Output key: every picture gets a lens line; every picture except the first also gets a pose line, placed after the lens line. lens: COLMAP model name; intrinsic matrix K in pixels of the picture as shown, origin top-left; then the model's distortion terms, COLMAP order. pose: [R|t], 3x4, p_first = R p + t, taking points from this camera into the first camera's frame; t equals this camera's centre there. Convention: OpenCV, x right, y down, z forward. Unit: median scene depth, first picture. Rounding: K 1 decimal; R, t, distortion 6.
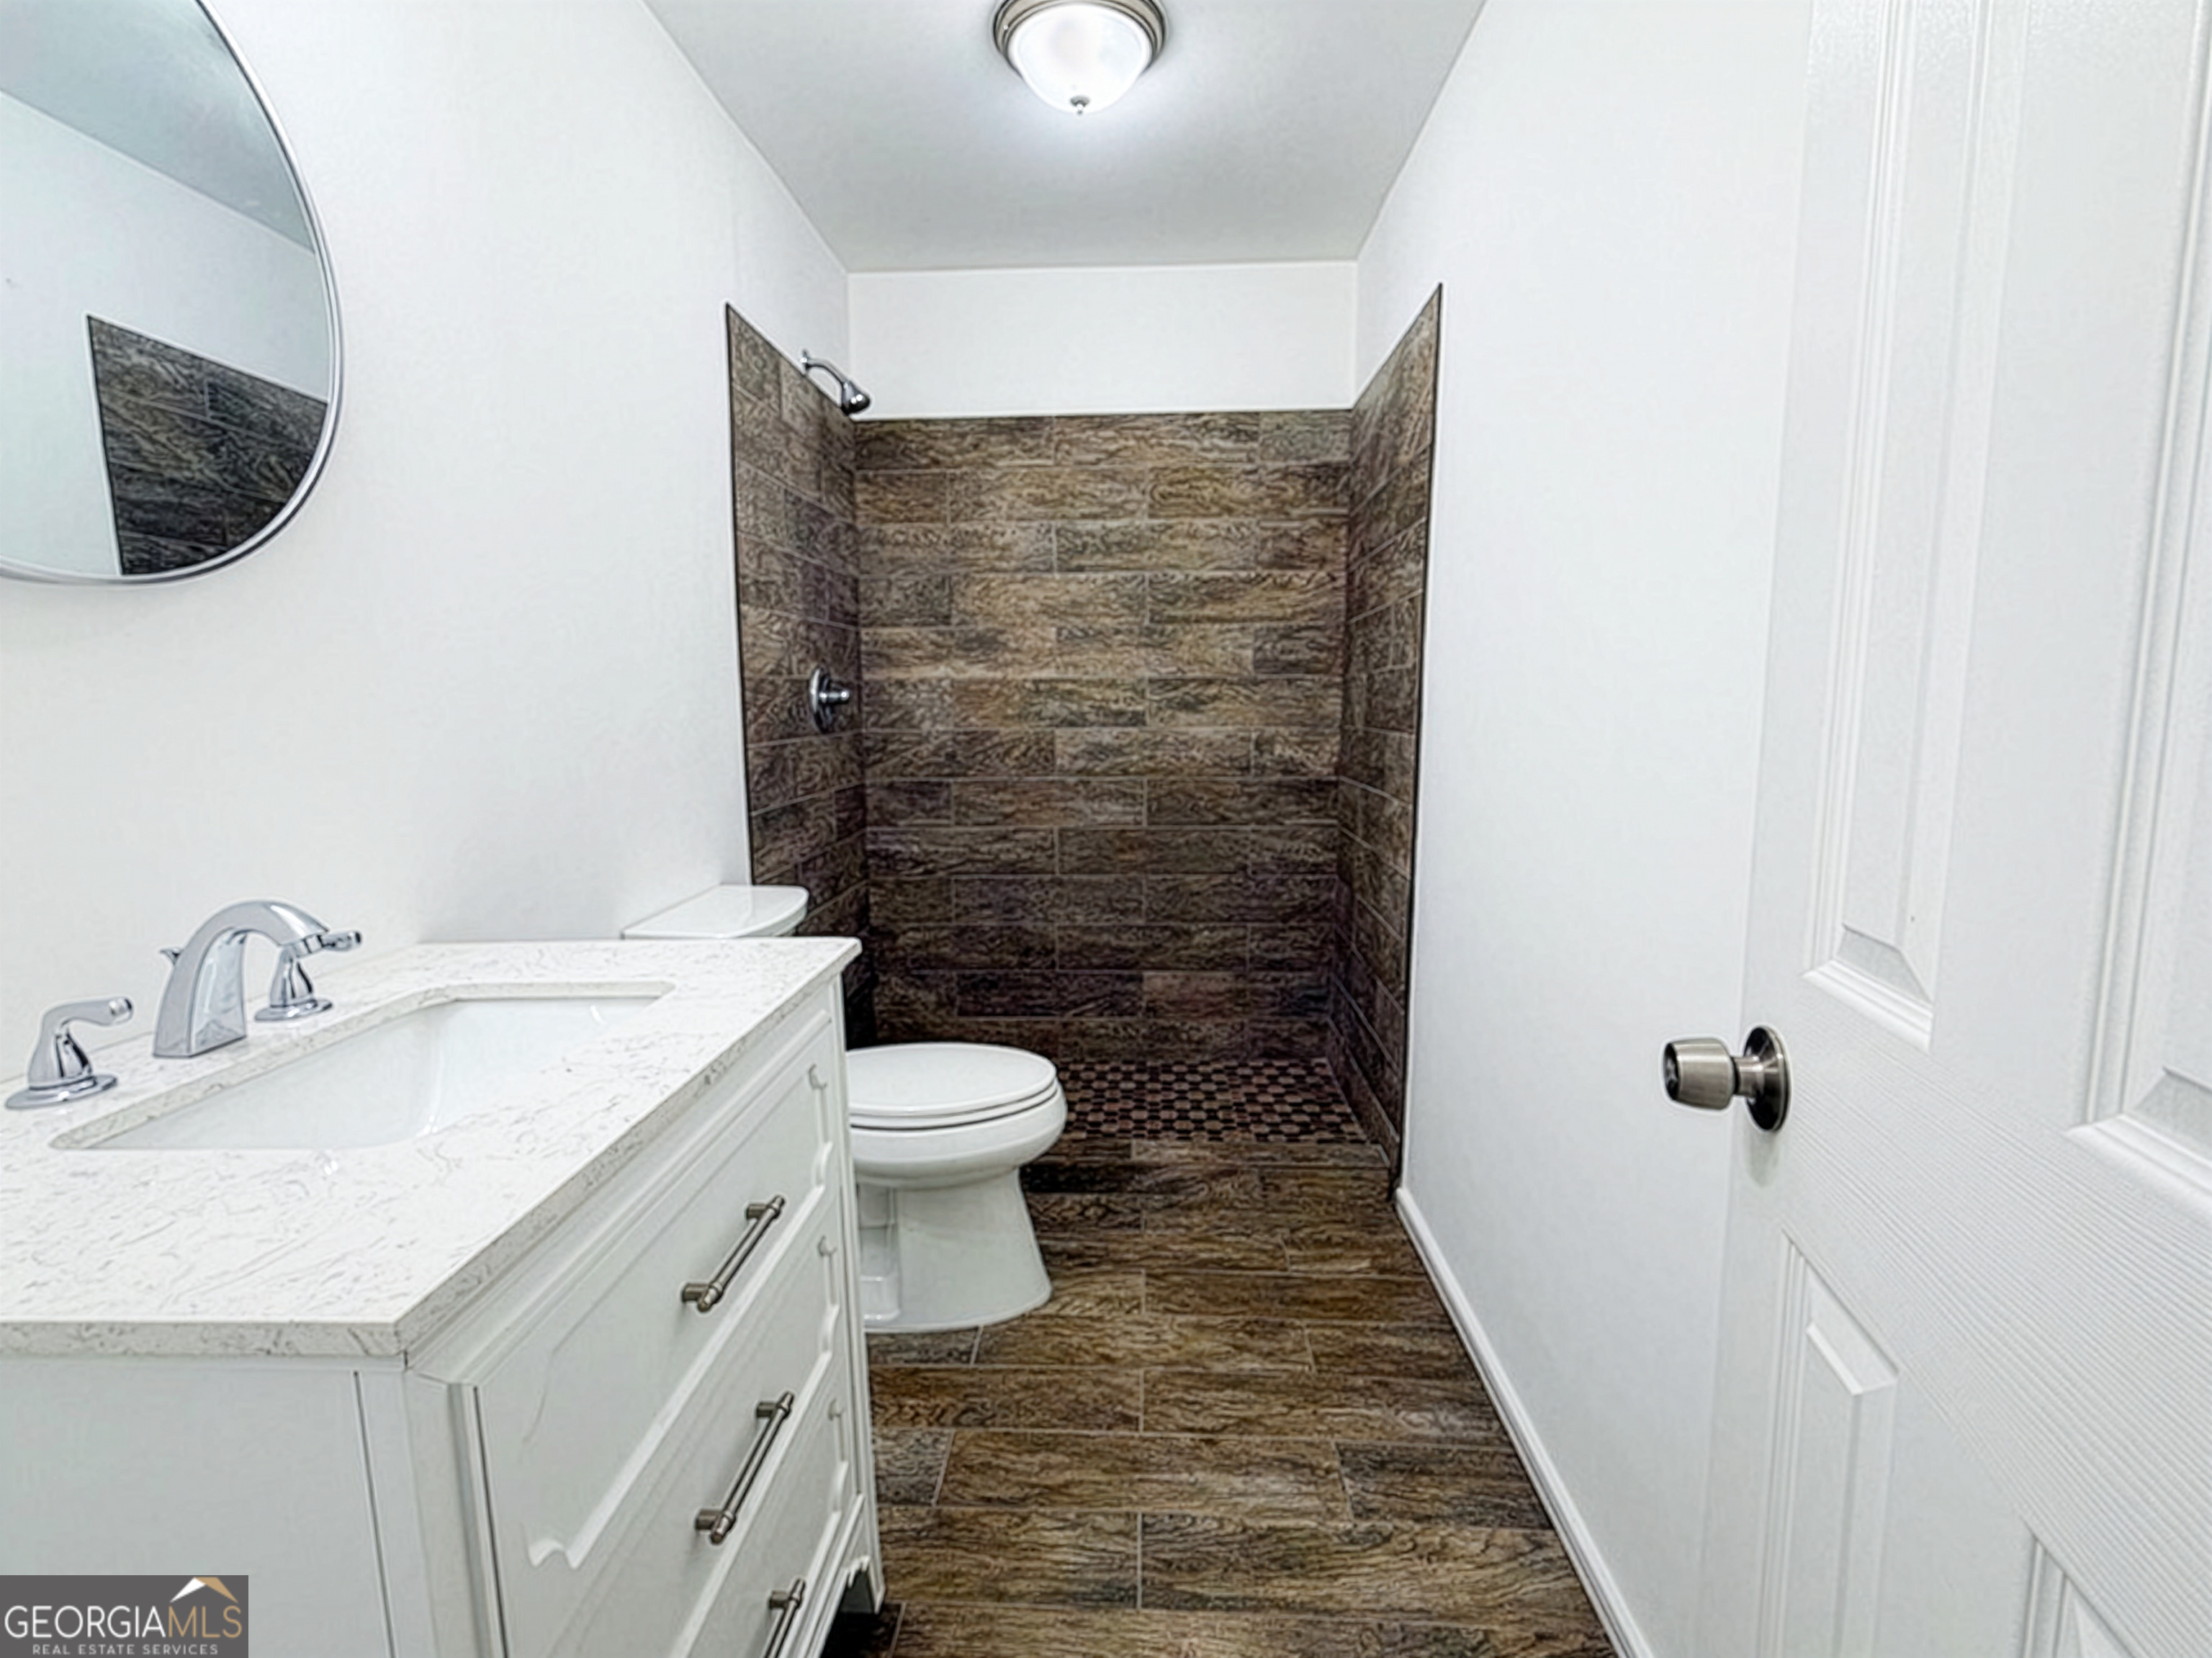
lens RADIAL K [[1006.3, 0, 1103.7], [0, 1006.3, 827.9], [0, 0, 1]] dist [-0.002504, -0.001120]
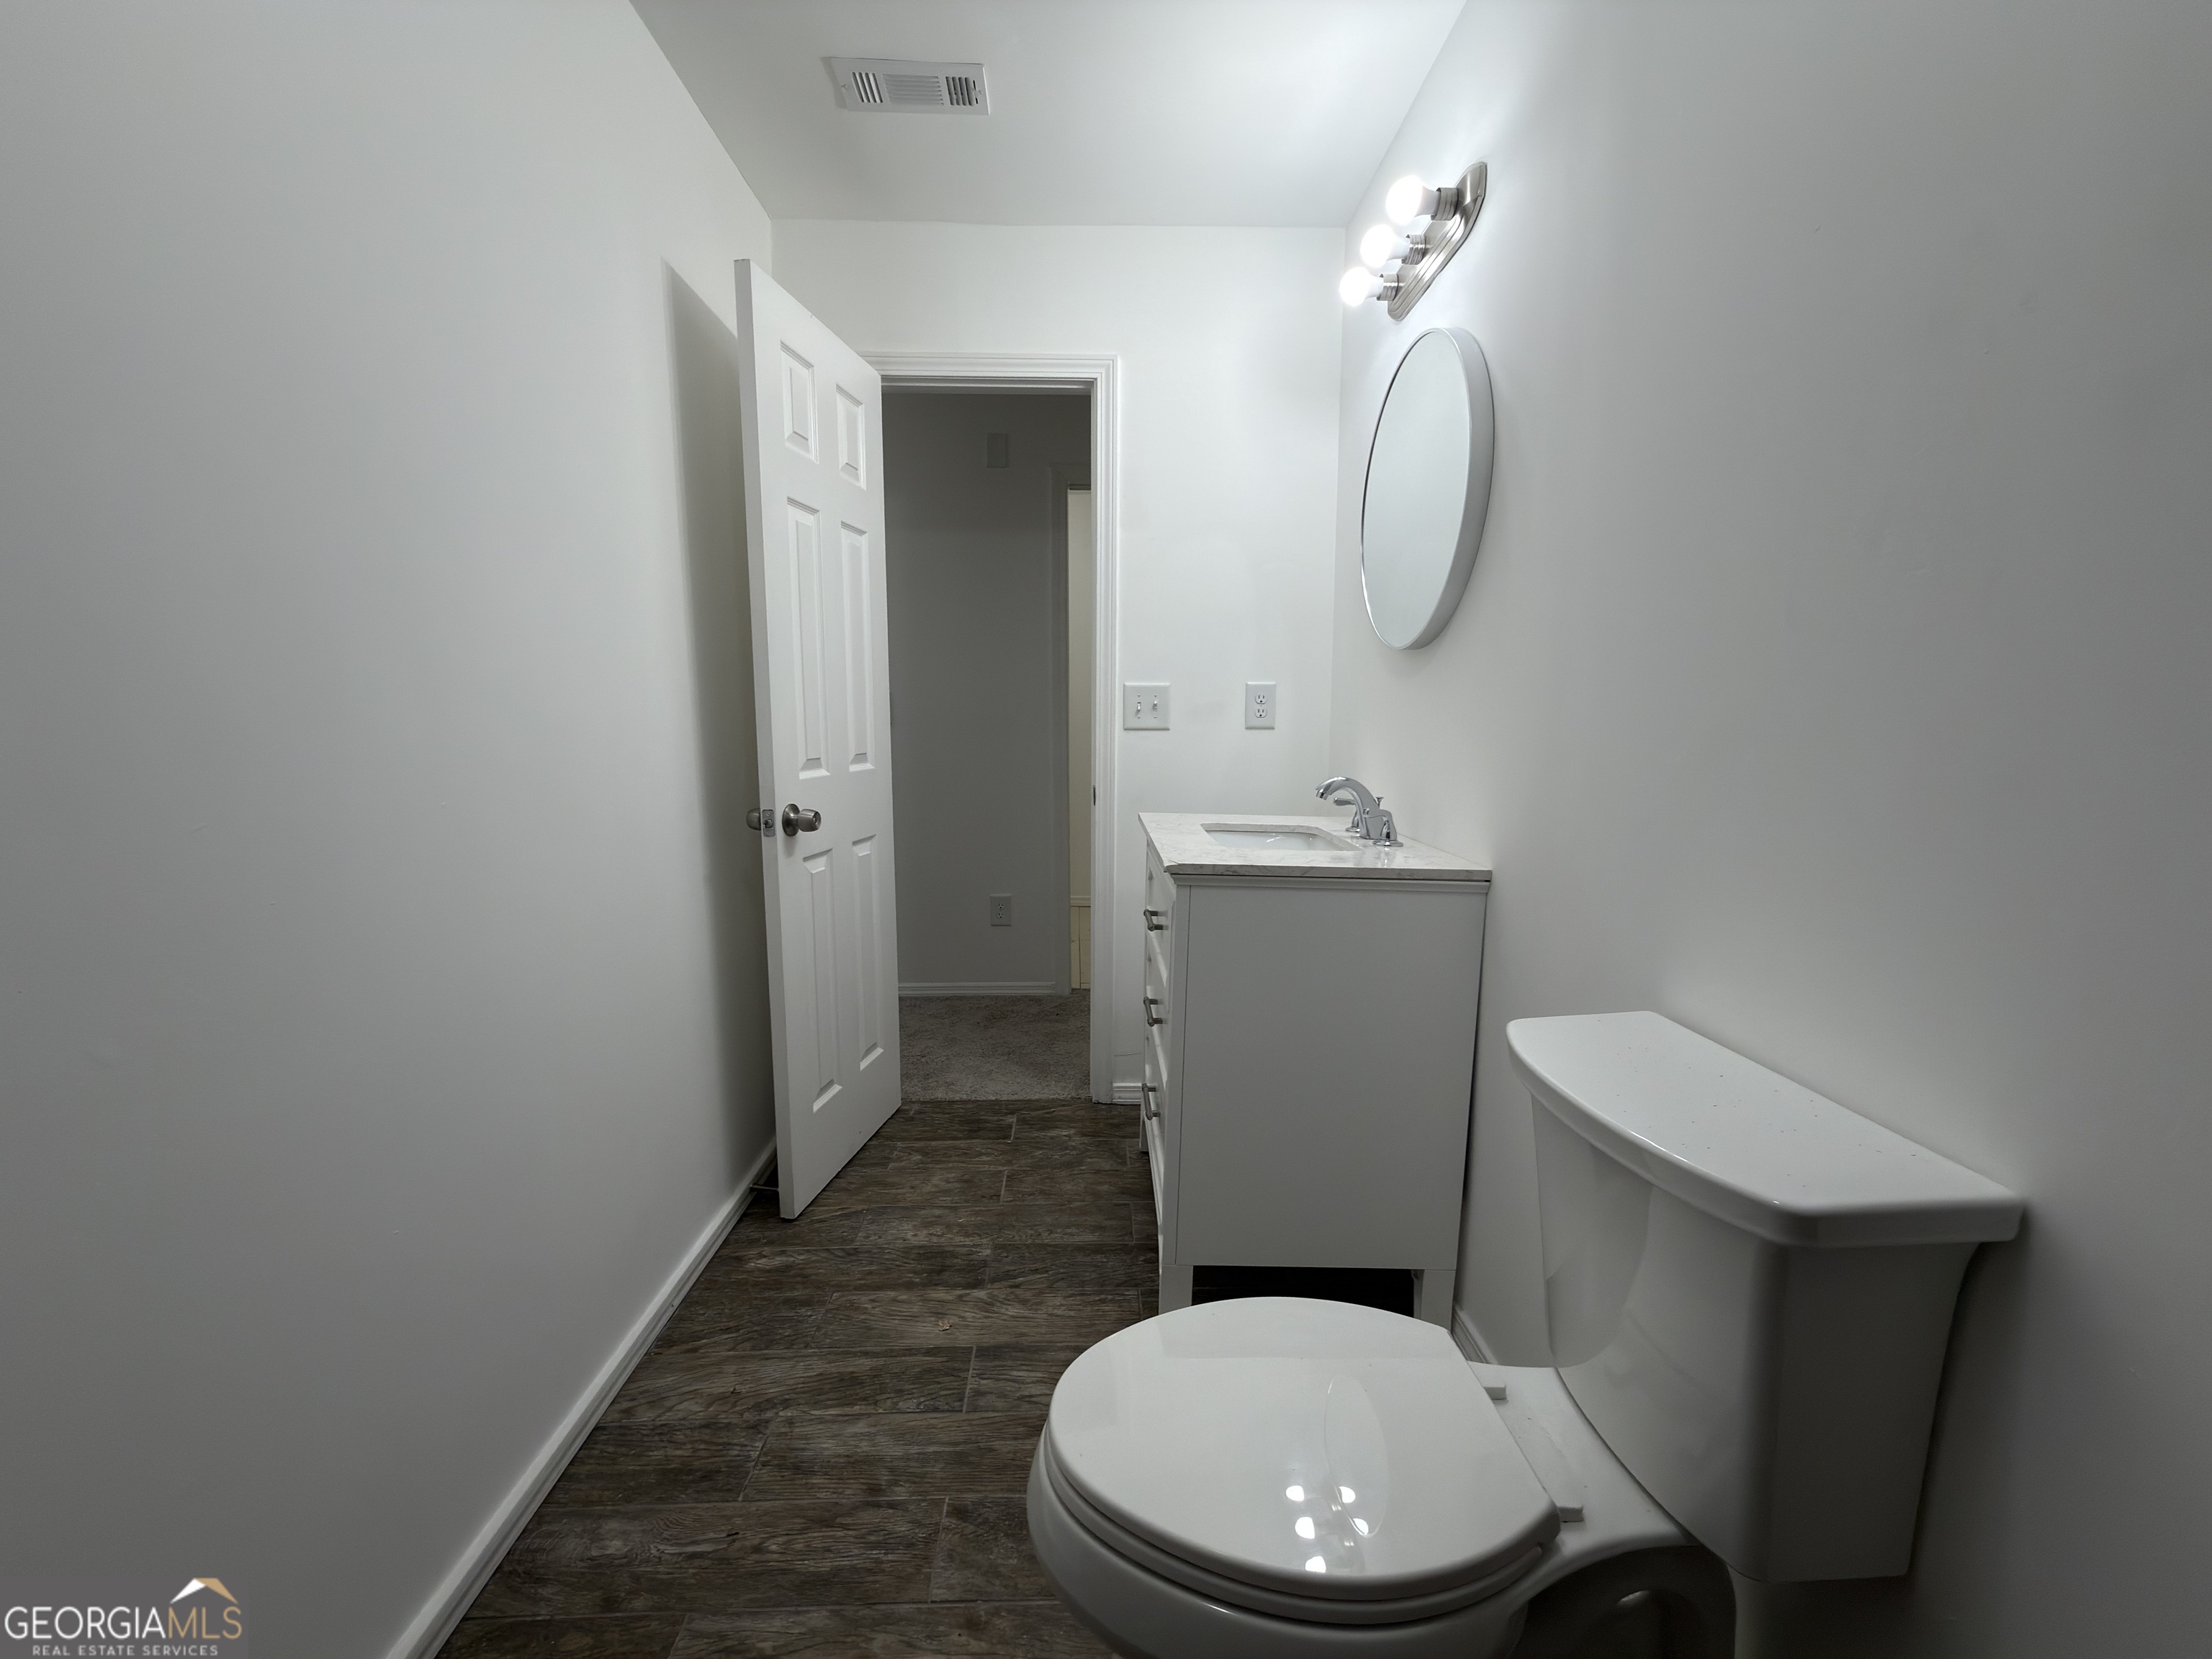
lens RADIAL K [[886.3, 0, 1111.1], [0, 886.3, 834.1], [0, 0, 1]] dist [-0.003096, -0.000380]
pose [[-0.997593, 0.012317, -0.068231, -0.043829], [-0.006008, 0.965035, 0.262053, -0.131091], [0.069073, 0.261832, -0.962638, 1.139769]]
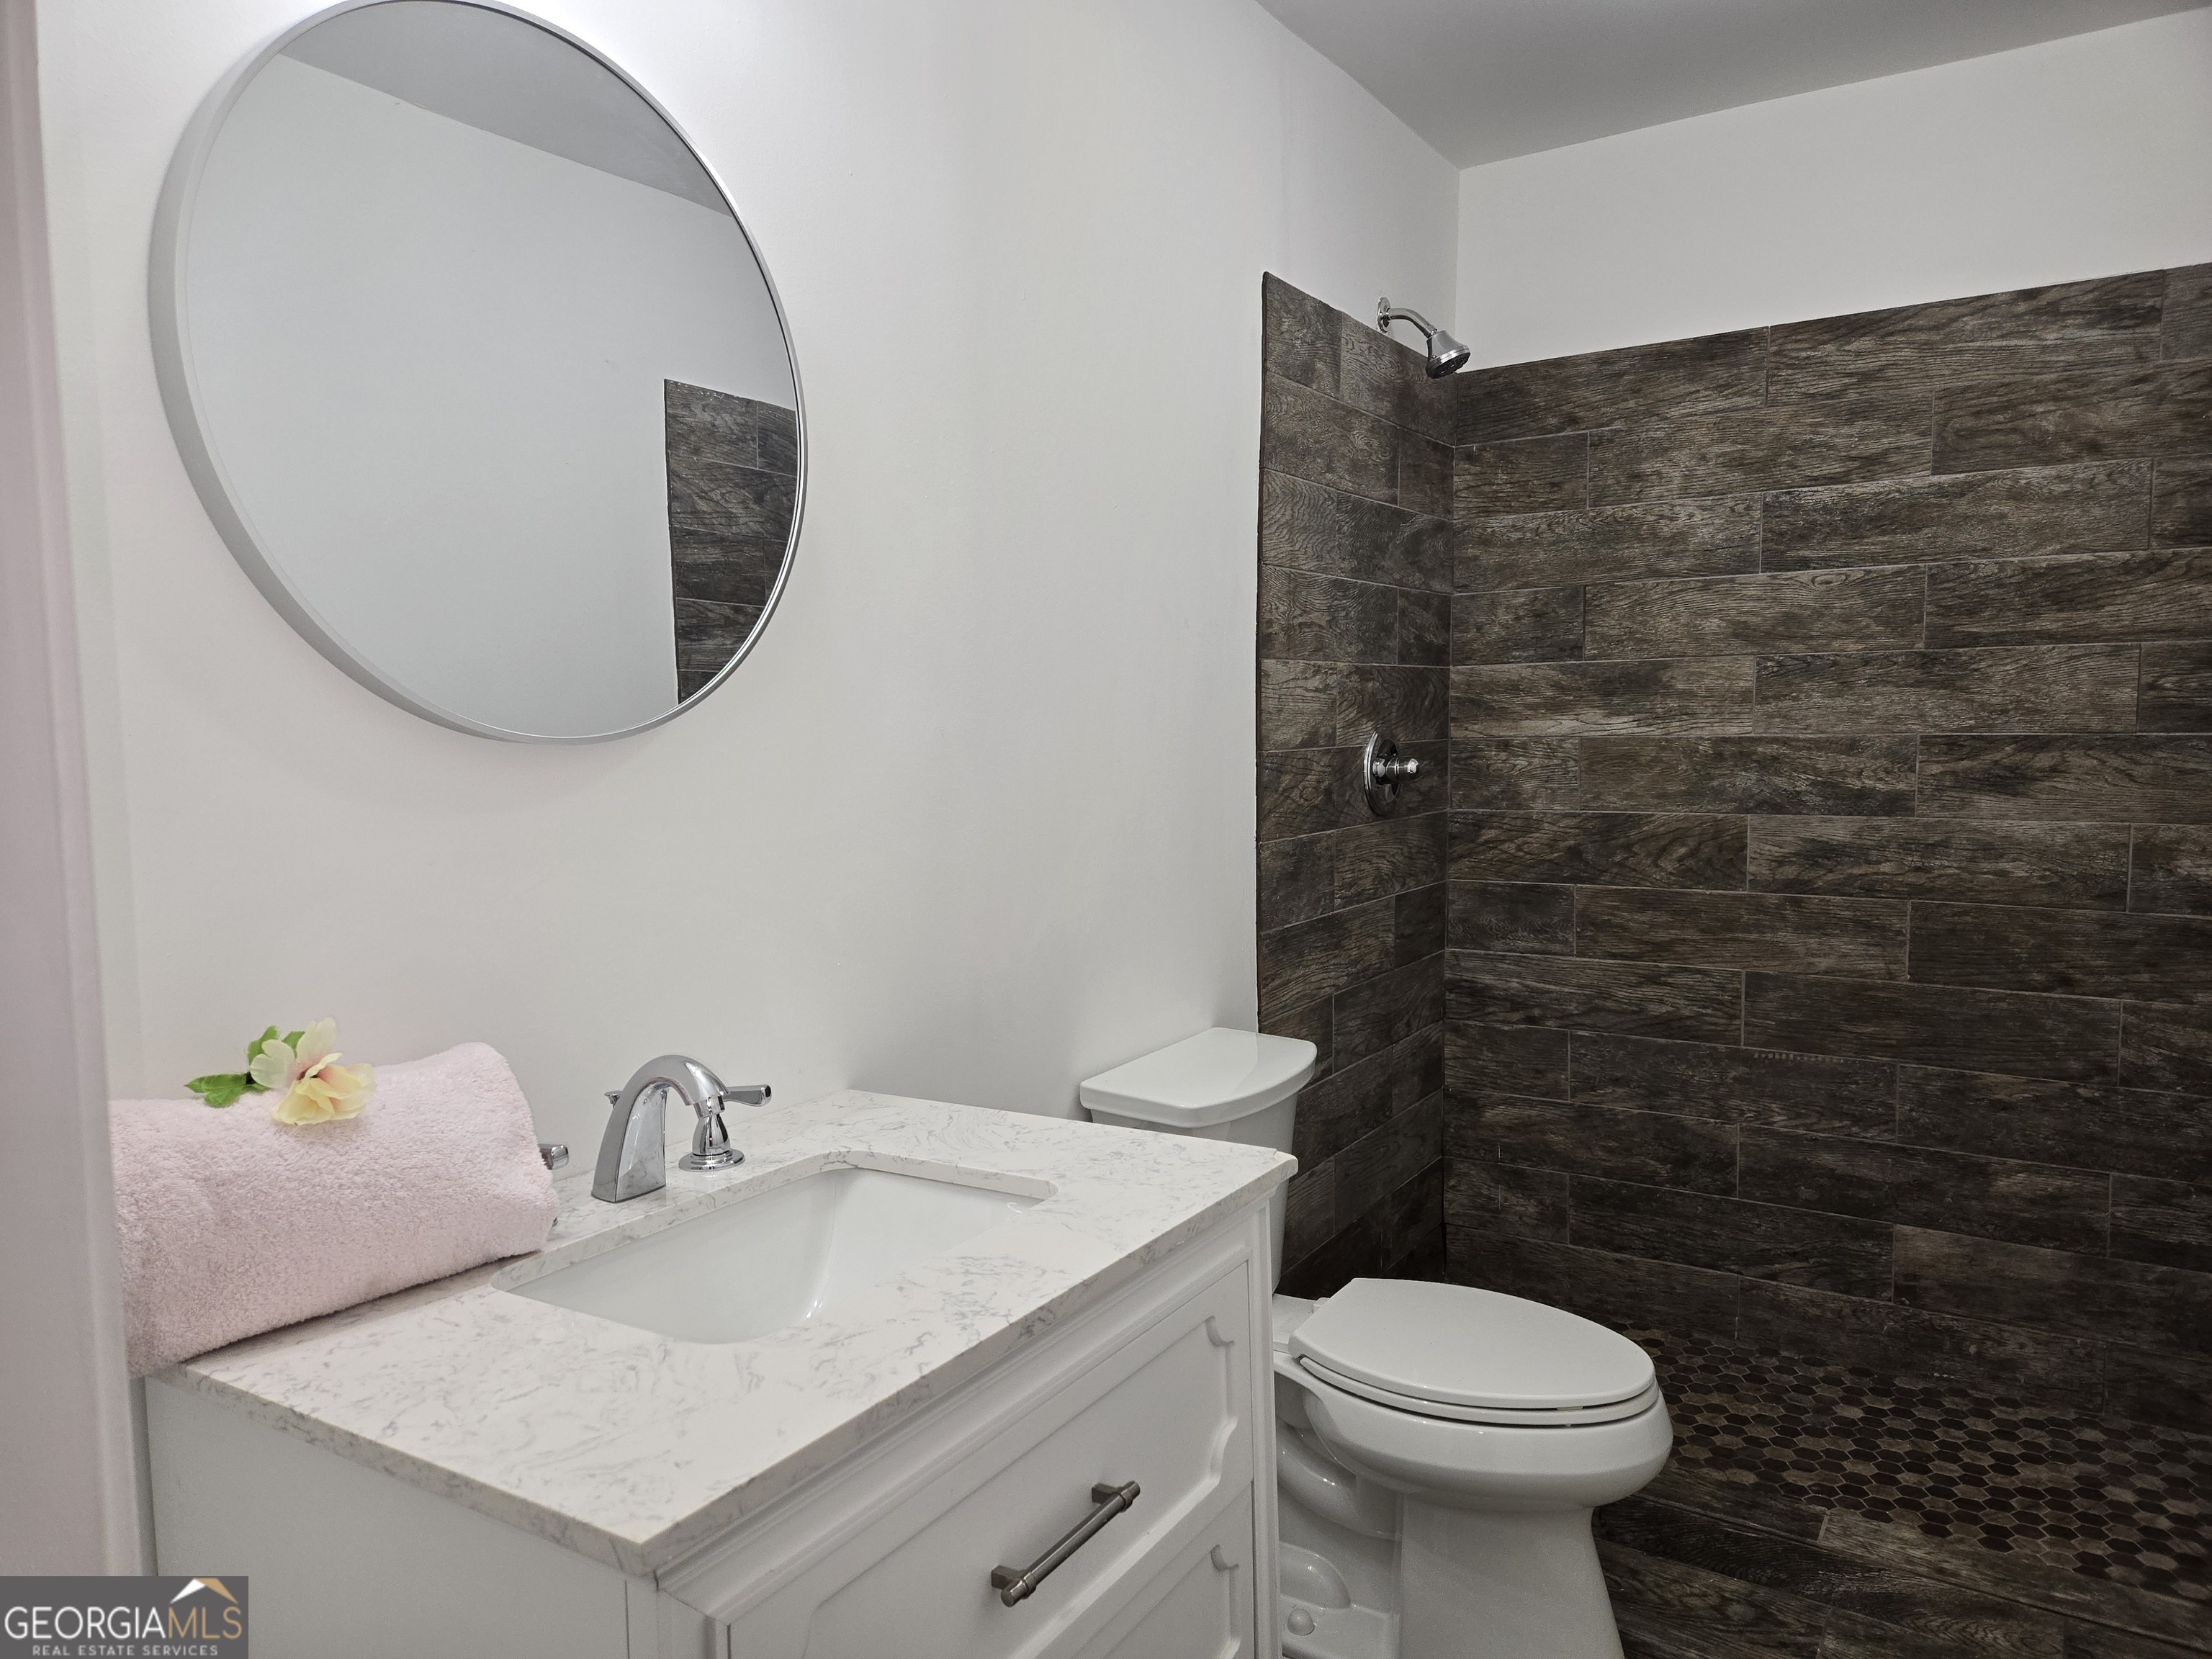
lens RADIAL K [[1484.5, 0, 1085.5], [0, 1484.5, 843.8], [0, 0, 1]] dist [0.054850, -0.032934]
pose [[0.863139, 0.039671, -0.503406, 0.094111], [-0.059053, 0.997999, -0.022606, -0.047674], [0.501502, 0.049240, 0.863754, -0.035184]]
